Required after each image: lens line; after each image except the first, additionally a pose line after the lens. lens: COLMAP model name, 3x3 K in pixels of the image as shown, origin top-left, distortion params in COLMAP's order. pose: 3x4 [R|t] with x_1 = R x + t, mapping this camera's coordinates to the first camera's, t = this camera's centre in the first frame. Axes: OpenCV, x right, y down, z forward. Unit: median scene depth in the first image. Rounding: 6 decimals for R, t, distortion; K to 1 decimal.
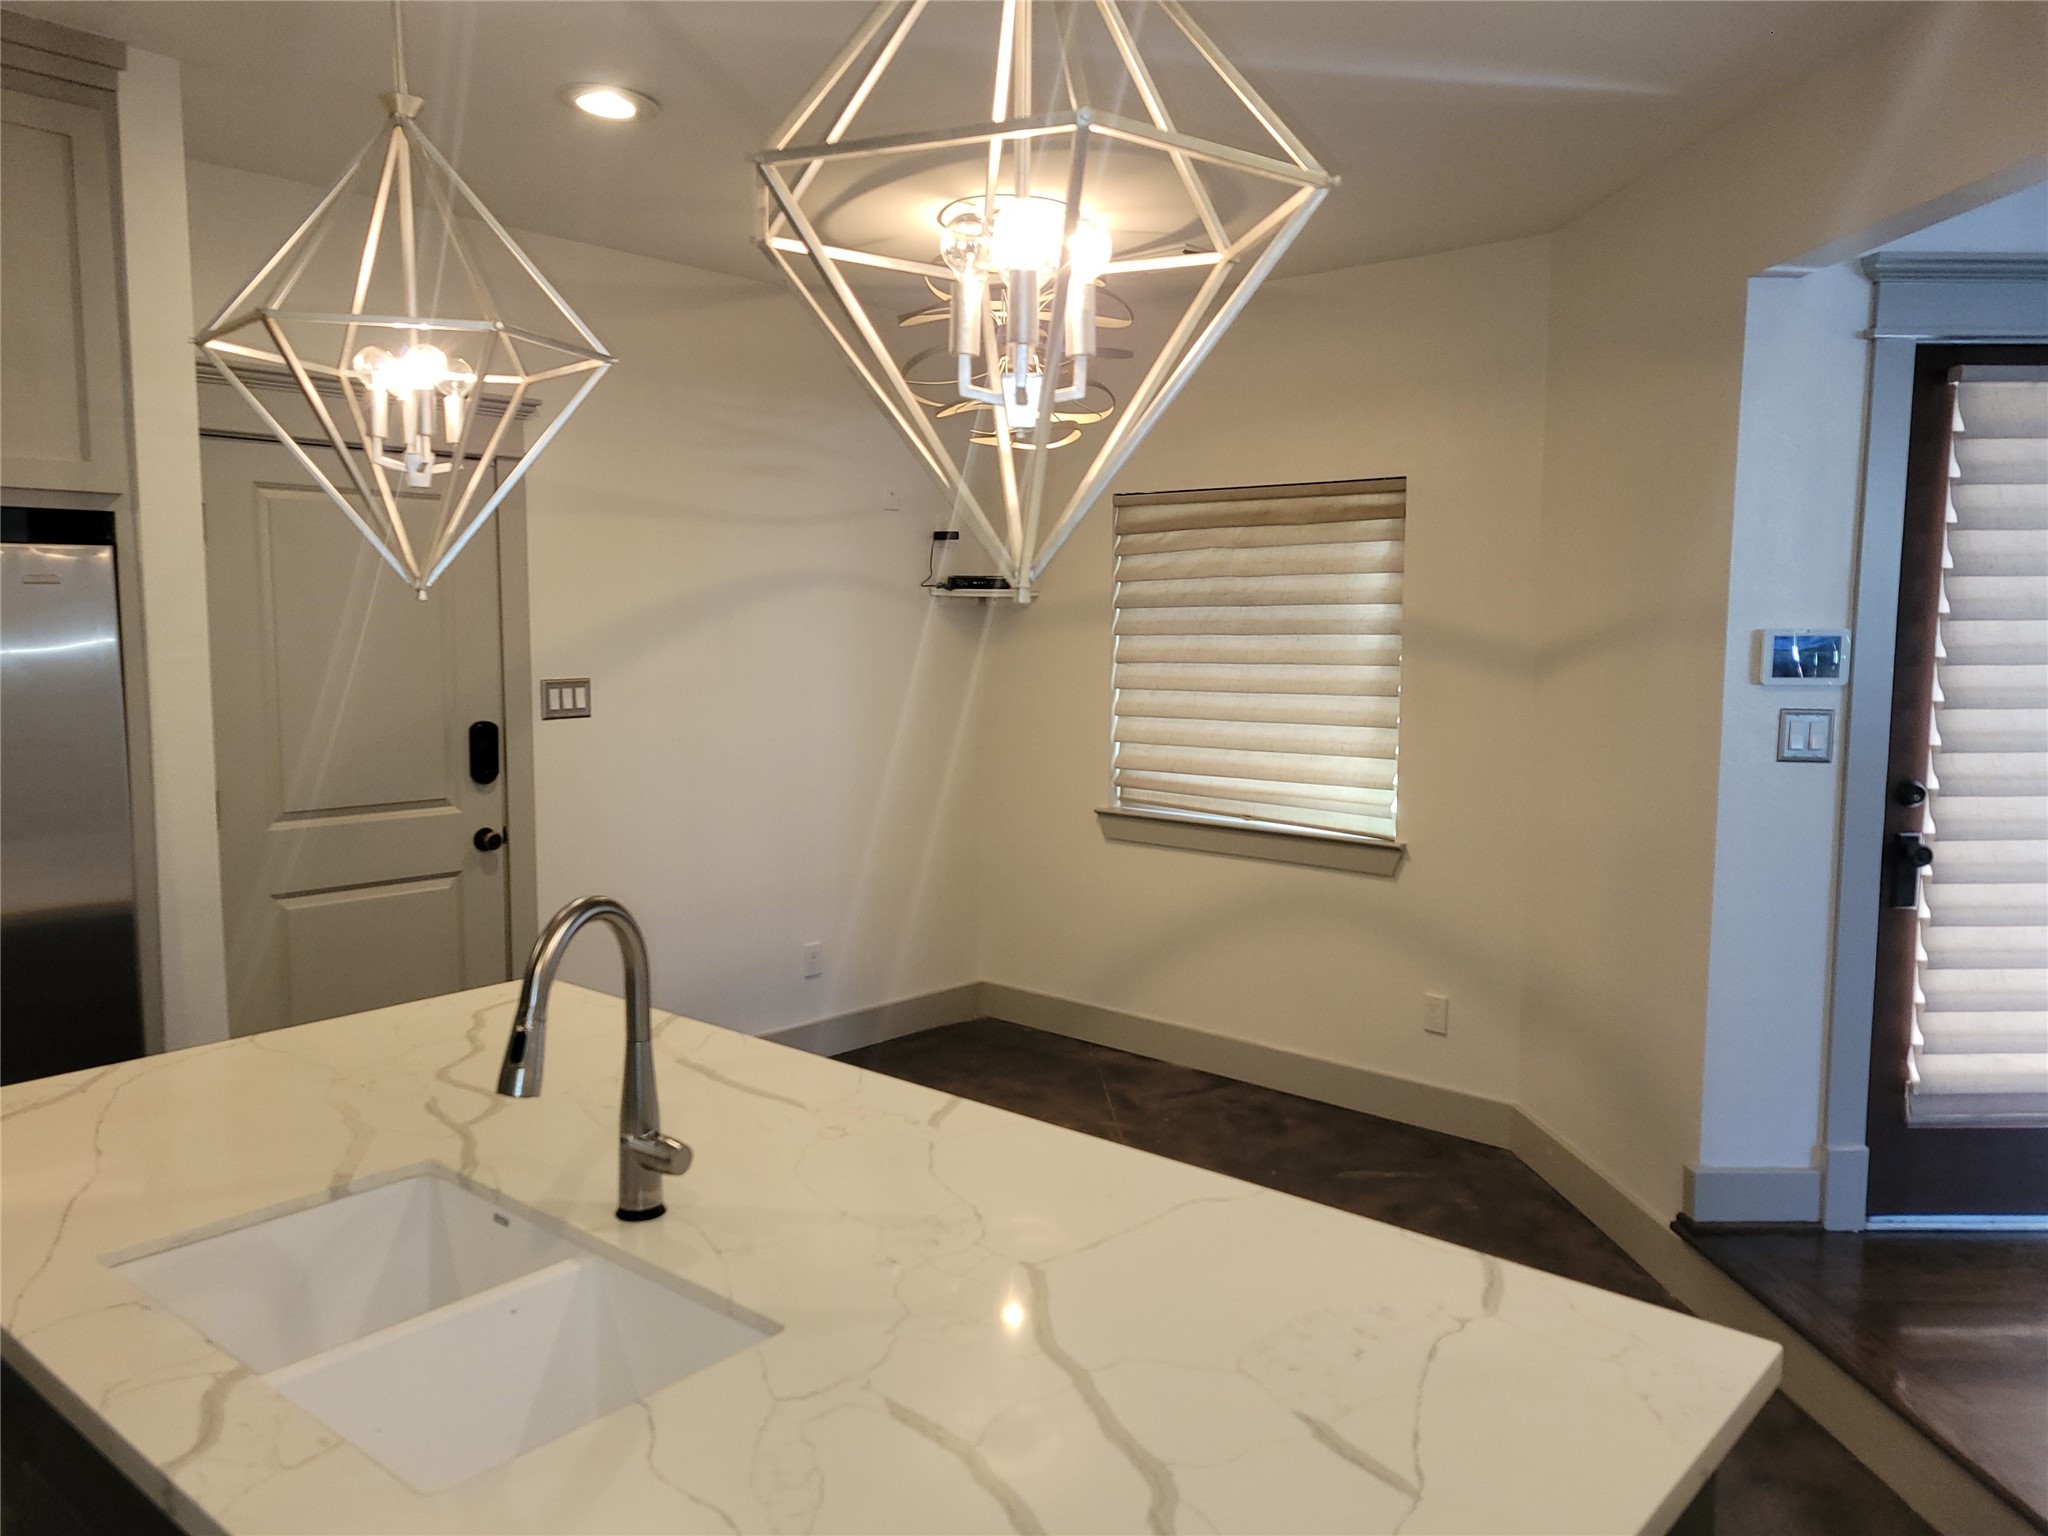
lens RADIAL K [[1522.6, 0, 983.1], [0, 1522.6, 751.5], [0, 0, 1]] dist [0.052965, -0.001666]
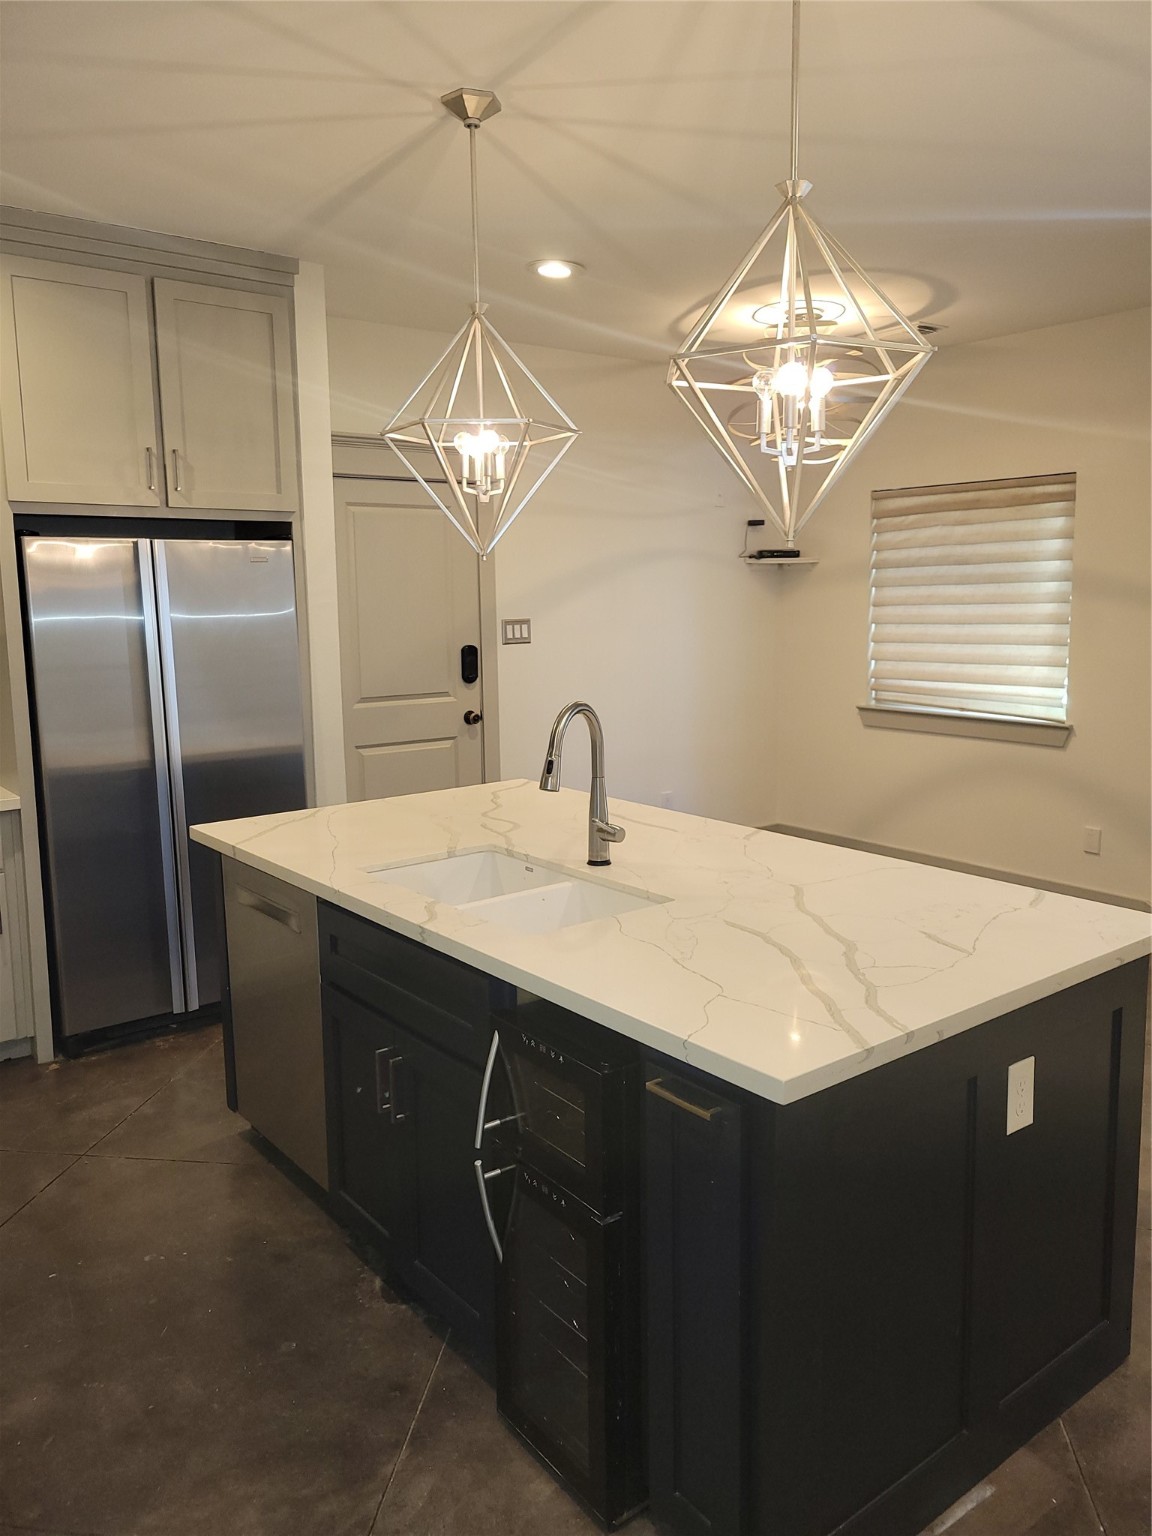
lens RADIAL K [[1142.0, 0, 580.0], [0, 1142.0, 738.5], [0, 0, 1]] dist [0.052965, -0.001666]
pose [[0.984448, 0.006363, -0.175563, 0.008444], [0.000938, 0.999139, 0.041470, 0.043829], [0.175676, -0.040990, 0.983594, -0.275183]]
